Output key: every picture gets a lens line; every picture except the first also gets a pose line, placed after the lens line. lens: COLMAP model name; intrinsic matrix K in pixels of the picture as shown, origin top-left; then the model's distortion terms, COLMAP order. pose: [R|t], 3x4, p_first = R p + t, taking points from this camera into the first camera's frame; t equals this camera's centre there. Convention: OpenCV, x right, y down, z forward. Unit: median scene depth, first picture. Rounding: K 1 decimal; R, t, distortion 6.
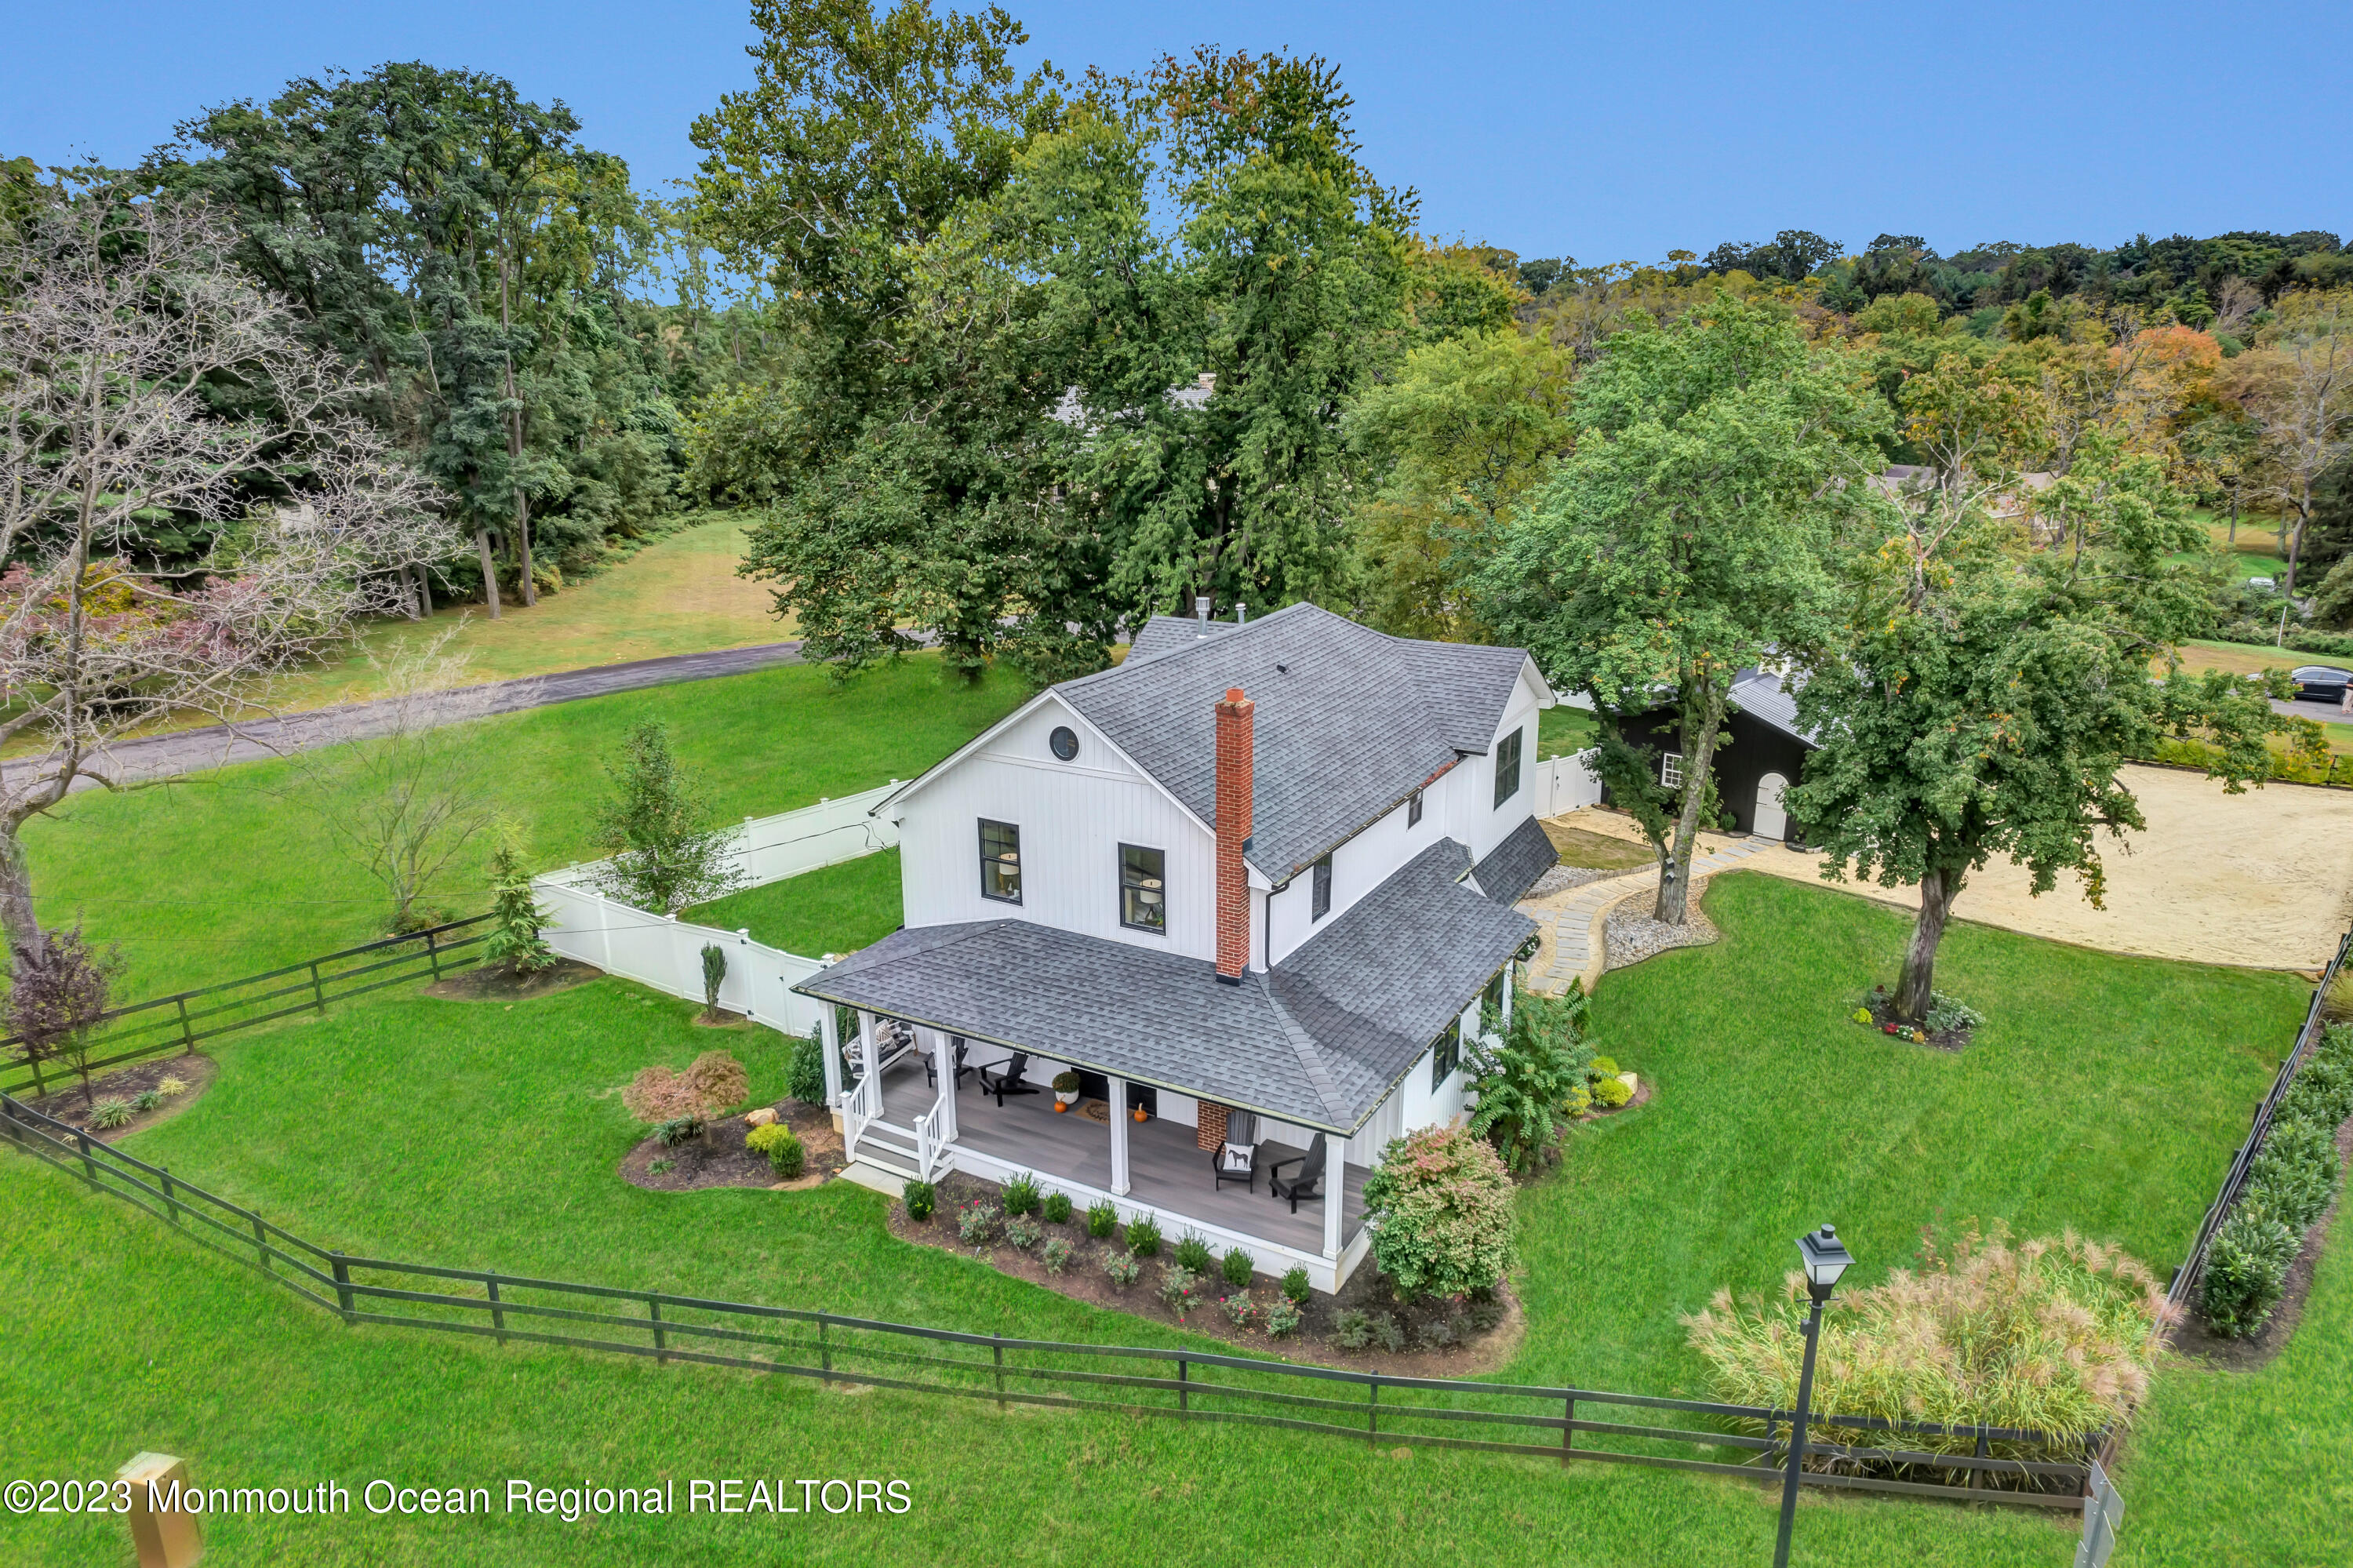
lens RADIAL K [[1504.9, 0, 1176.2], [0, 1504.9, 798.4], [0, 0, 1]] dist [-0.081272, 0.075215]
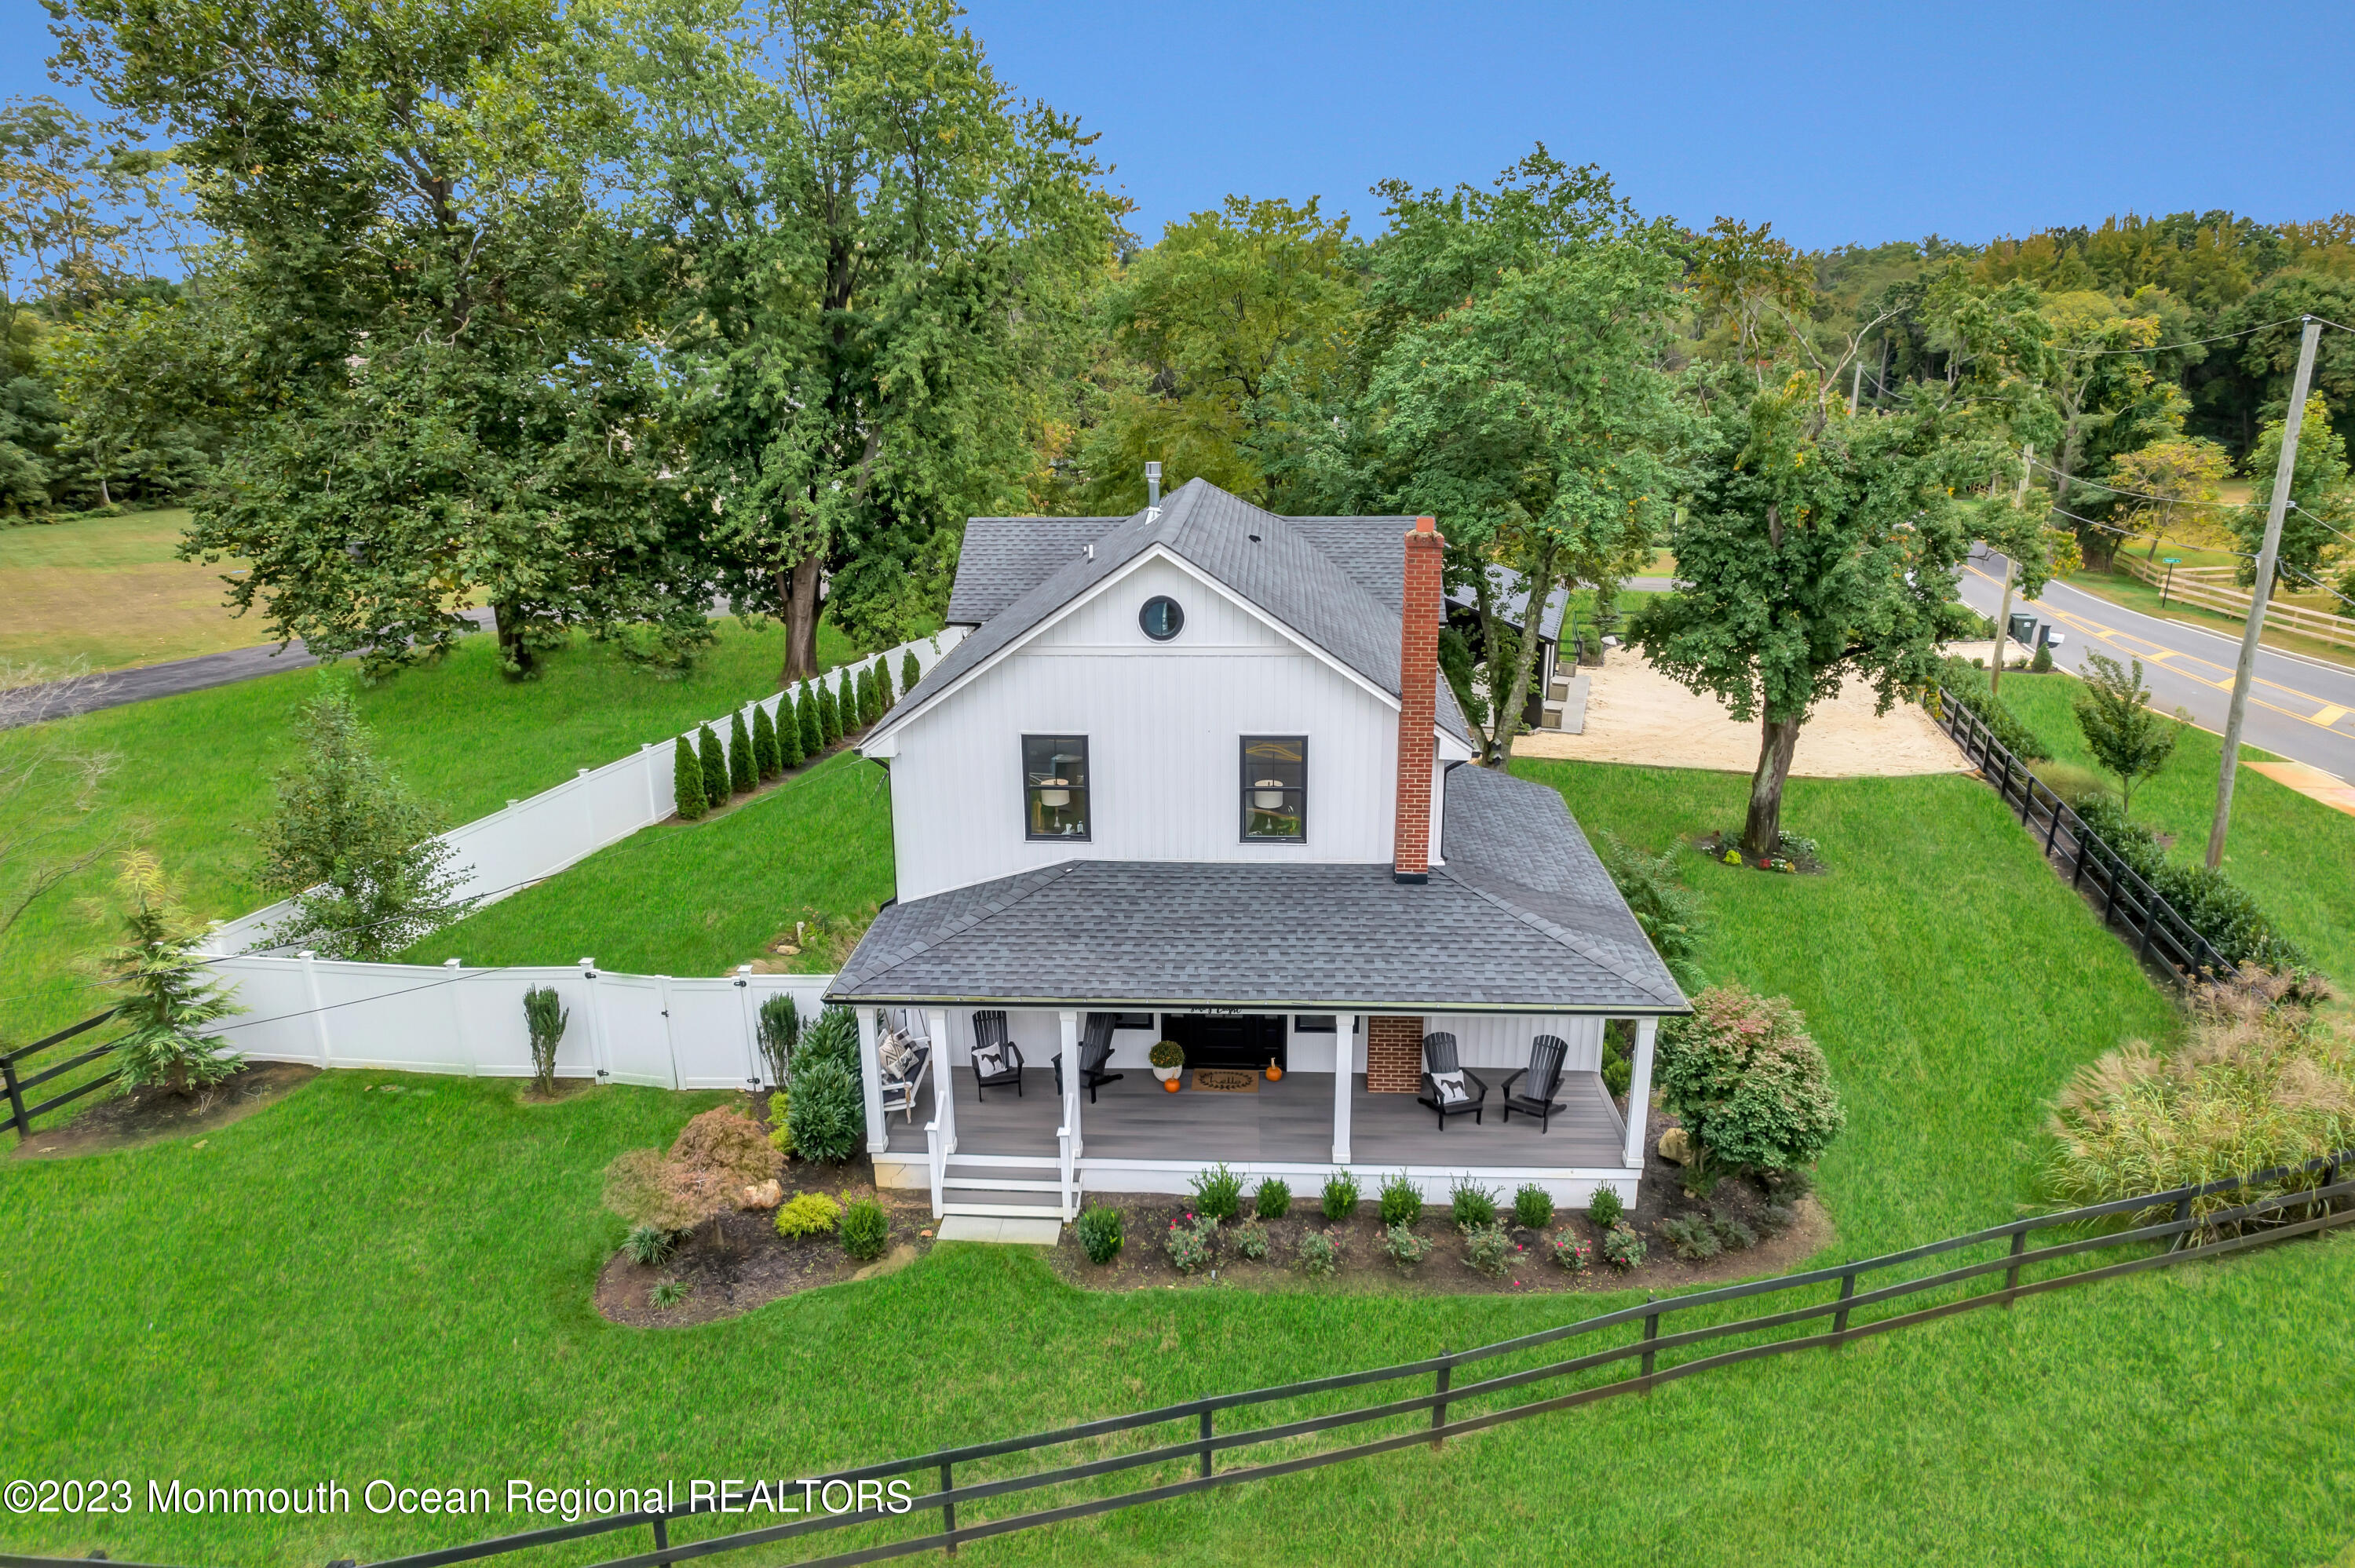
lens RADIAL K [[1518.5, 0, 1177.5], [0, 1518.5, 784.0], [0, 0, 1]] dist [-0.082102, 0.070958]
pose [[0.896985, -0.124978, 0.424026, -0.347257], [0.129859, 0.991378, 0.017497, 0.030493], [-0.422557, 0.039369, 0.905481, 0.239473]]
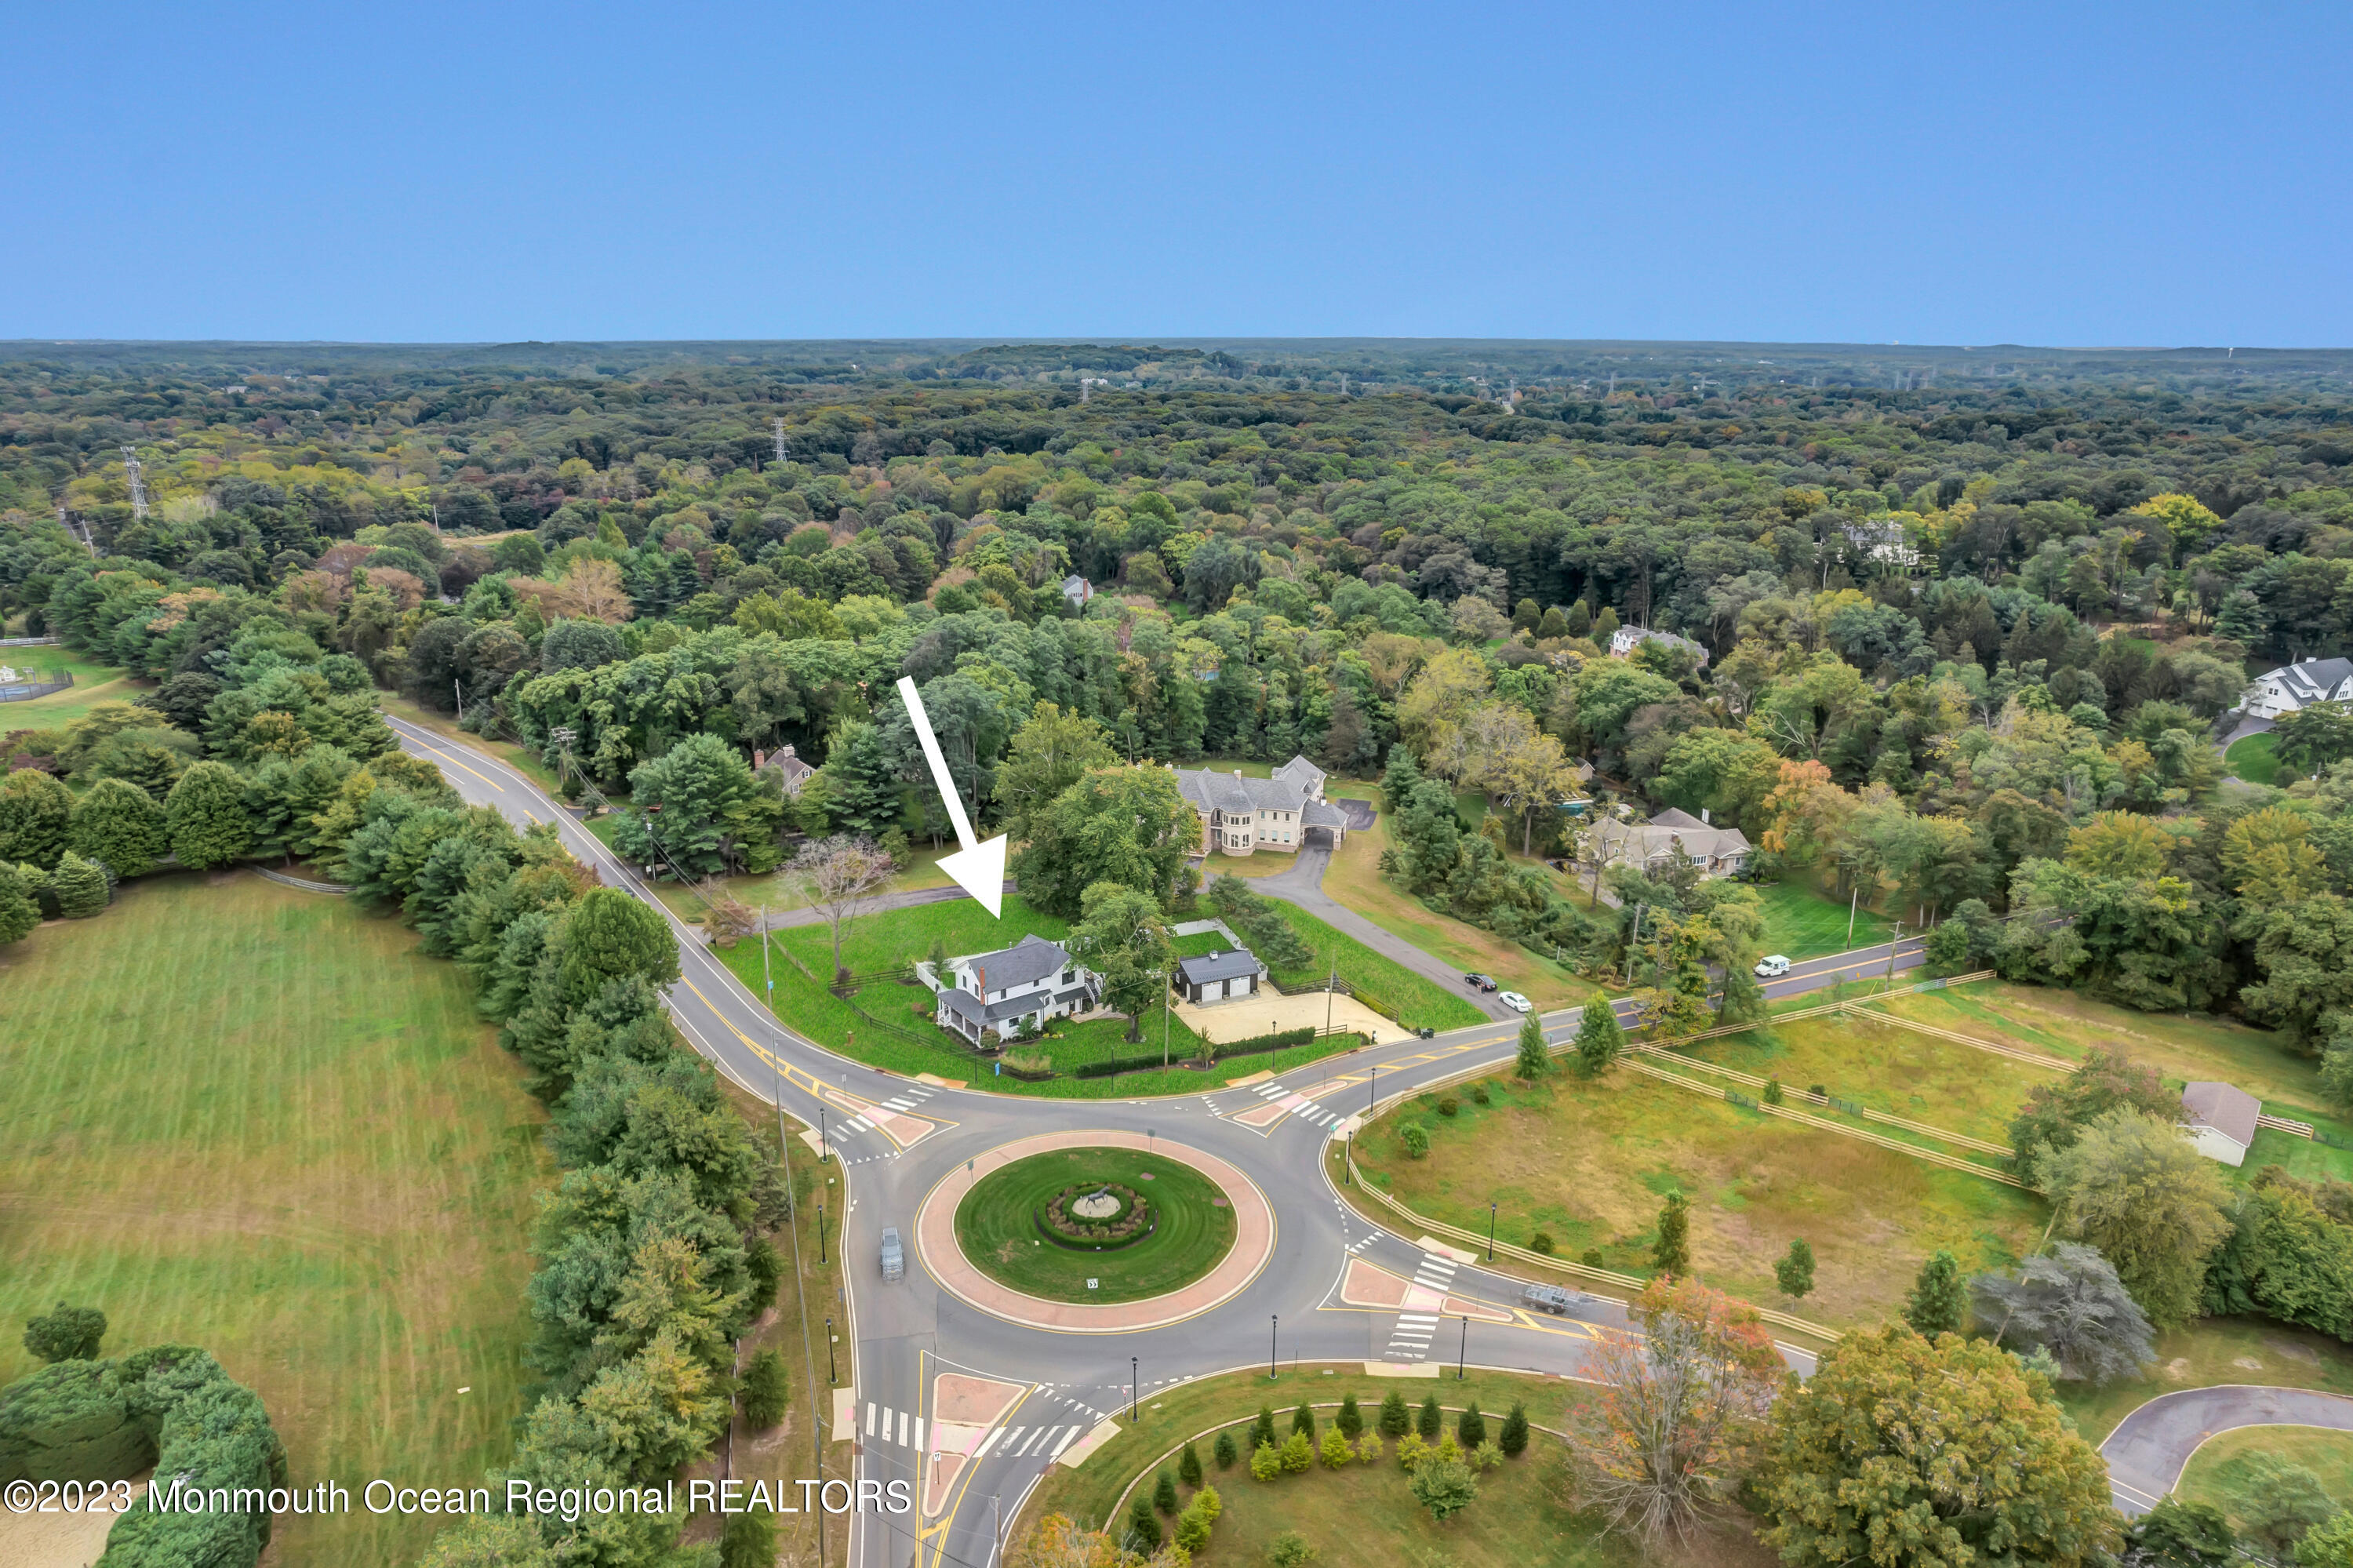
lens RADIAL K [[1504.9, 0, 1176.2], [0, 1504.9, 798.4], [0, 0, 1]] dist [-0.081272, 0.075215]
pose [[0.914218, 0.133520, -0.382593, 2.822333], [-0.129132, 0.990927, 0.037256, -1.006370], [0.384096, 0.015345, 0.923166, -4.259962]]
